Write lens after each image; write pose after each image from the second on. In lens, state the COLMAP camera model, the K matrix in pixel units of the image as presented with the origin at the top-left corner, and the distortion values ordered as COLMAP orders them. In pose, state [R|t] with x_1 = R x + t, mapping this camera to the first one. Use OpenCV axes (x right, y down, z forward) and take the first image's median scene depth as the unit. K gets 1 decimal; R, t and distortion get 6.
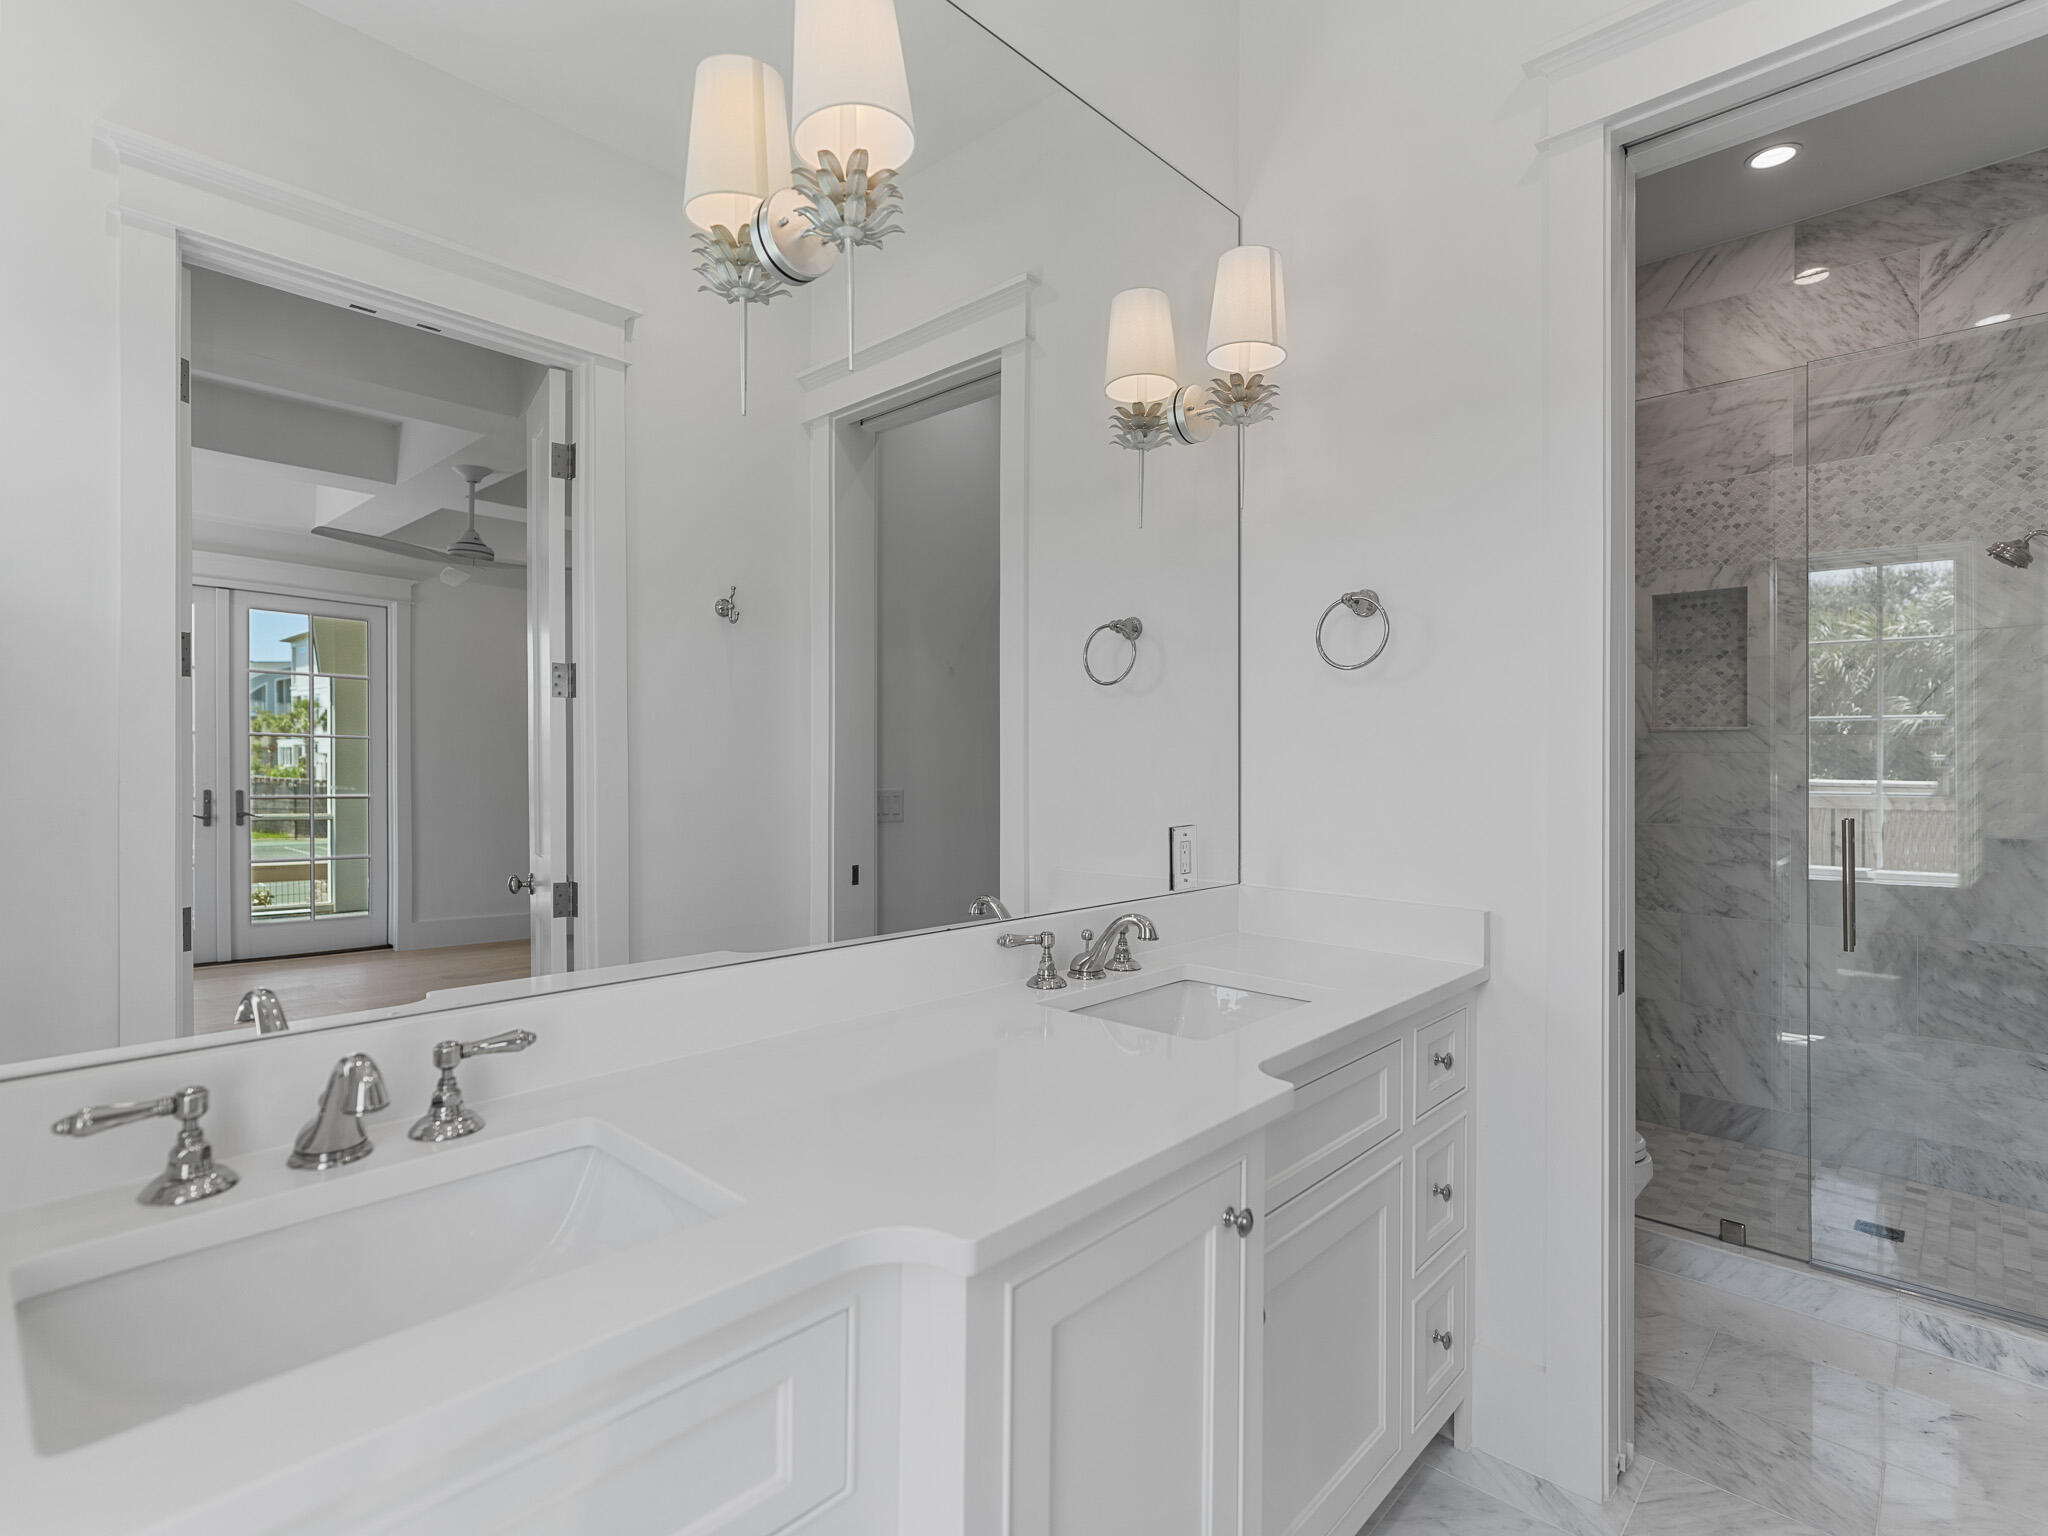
lens RADIAL K [[1000.1, 0, 1024.0], [0, 1000.1, 768.0], [0, 0, 1]] dist [-0.001545, -0.000267]
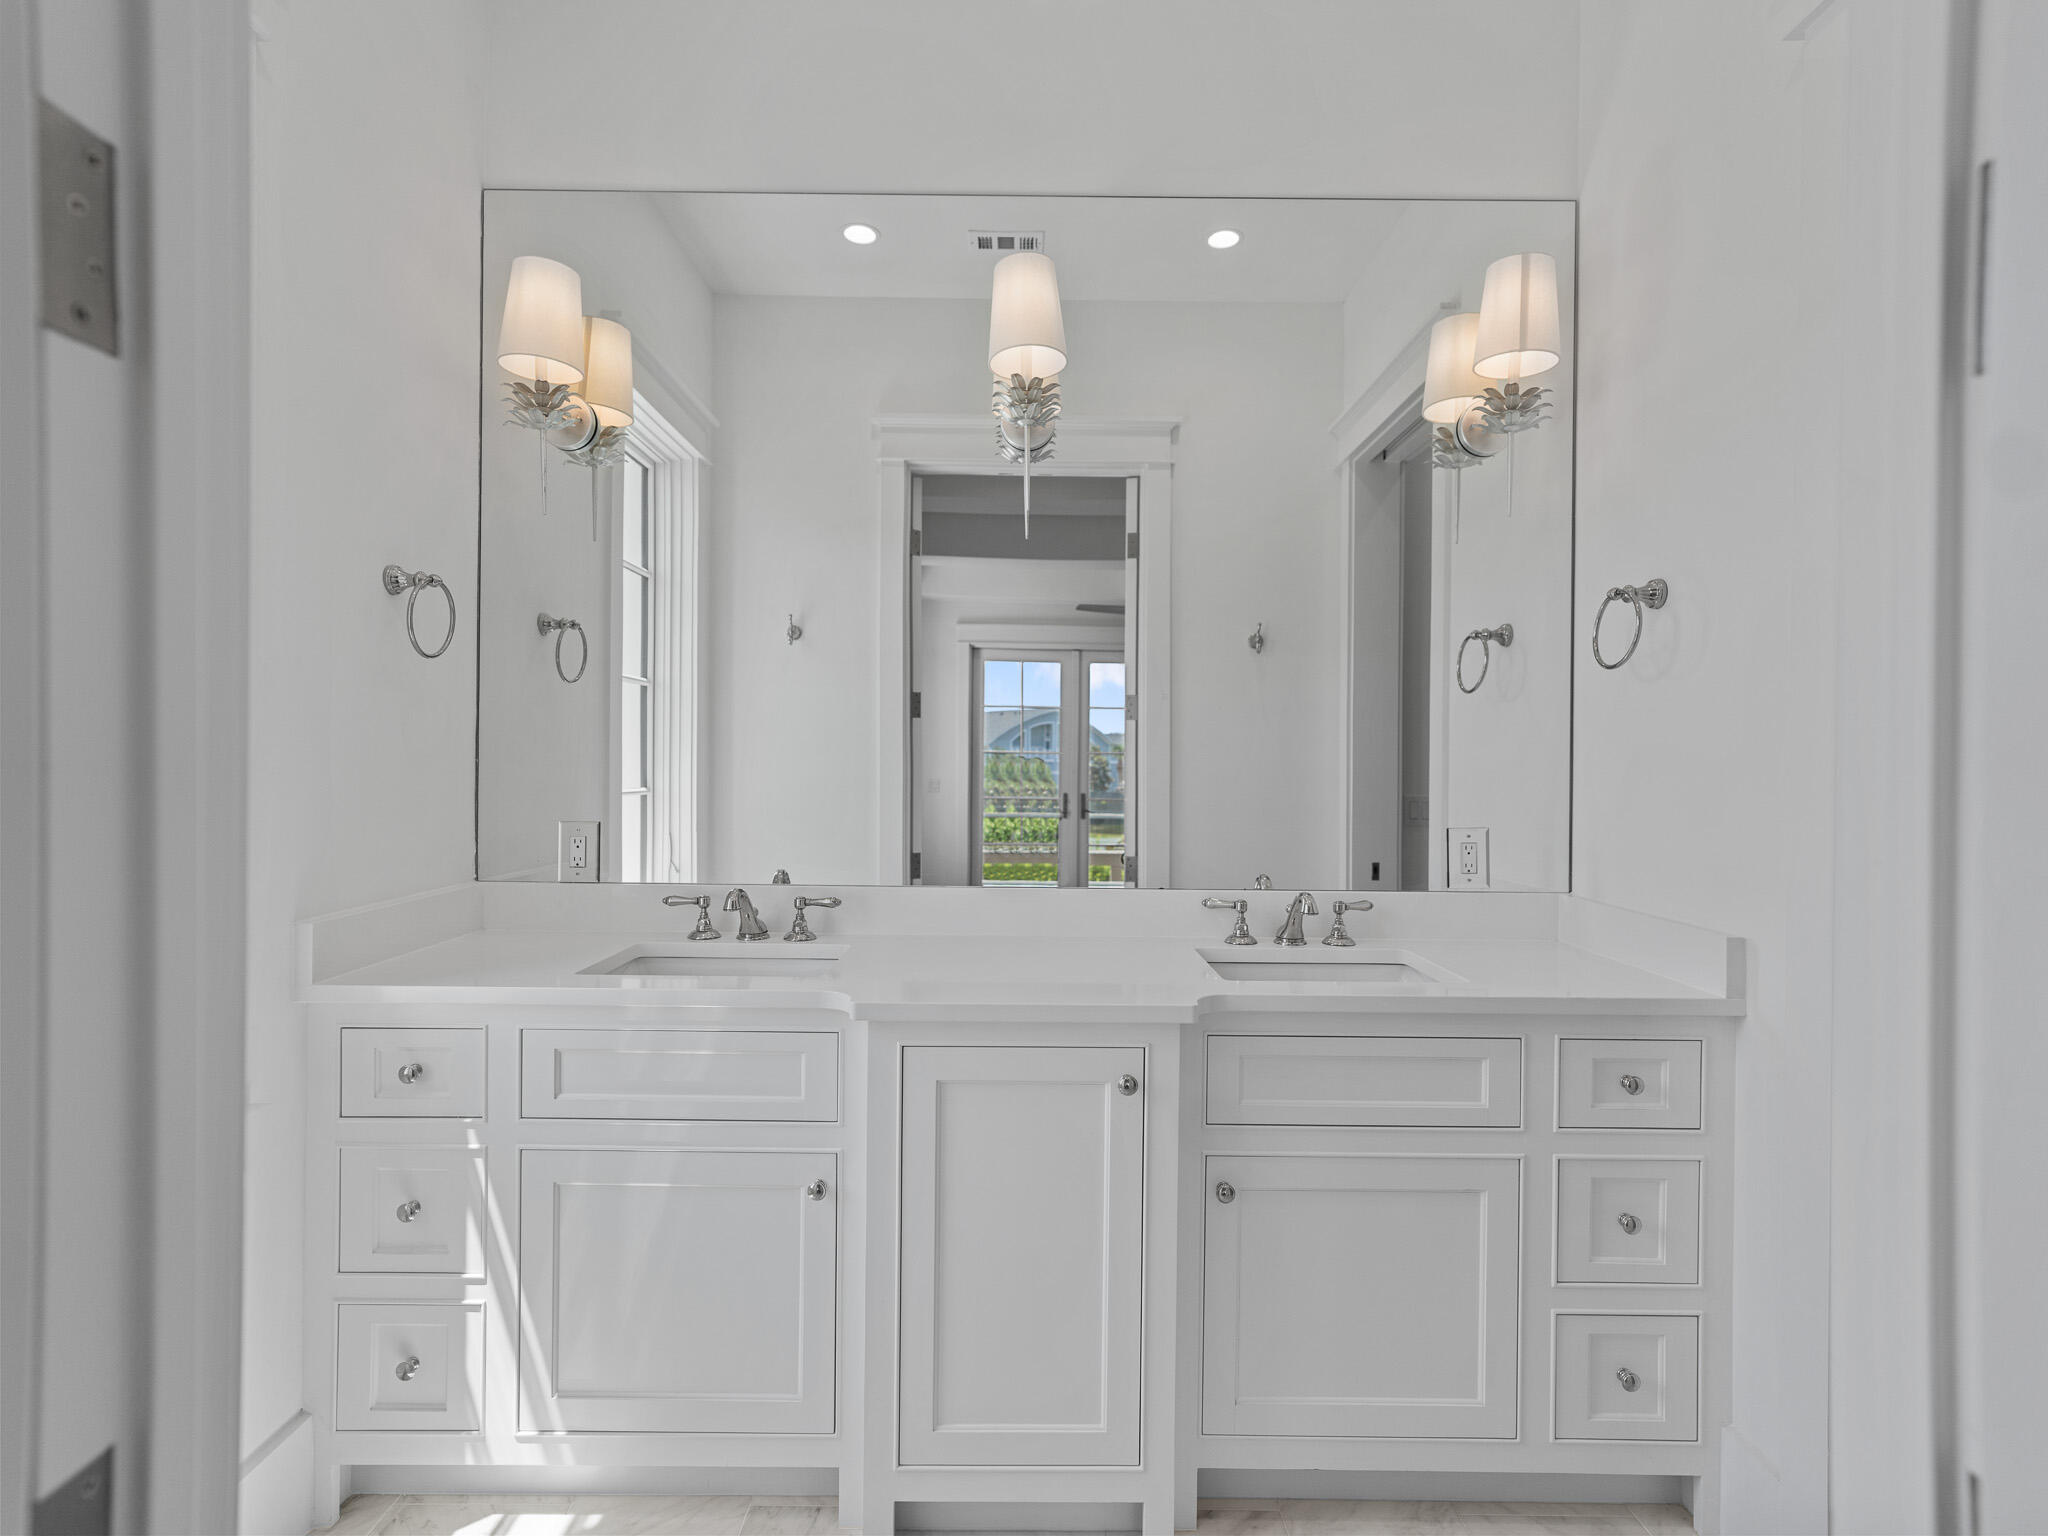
lens RADIAL K [[1033.6, 0, 1024.0], [0, 1033.6, 768.0], [0, 0, 1]] dist [-0.000842, 0.000120]
pose [[0.683147, -0.003905, -0.730271, 0.475923], [-0.005046, 0.999937, -0.010067, 0.006670], [0.730264, 0.010563, 0.683084, -0.054340]]
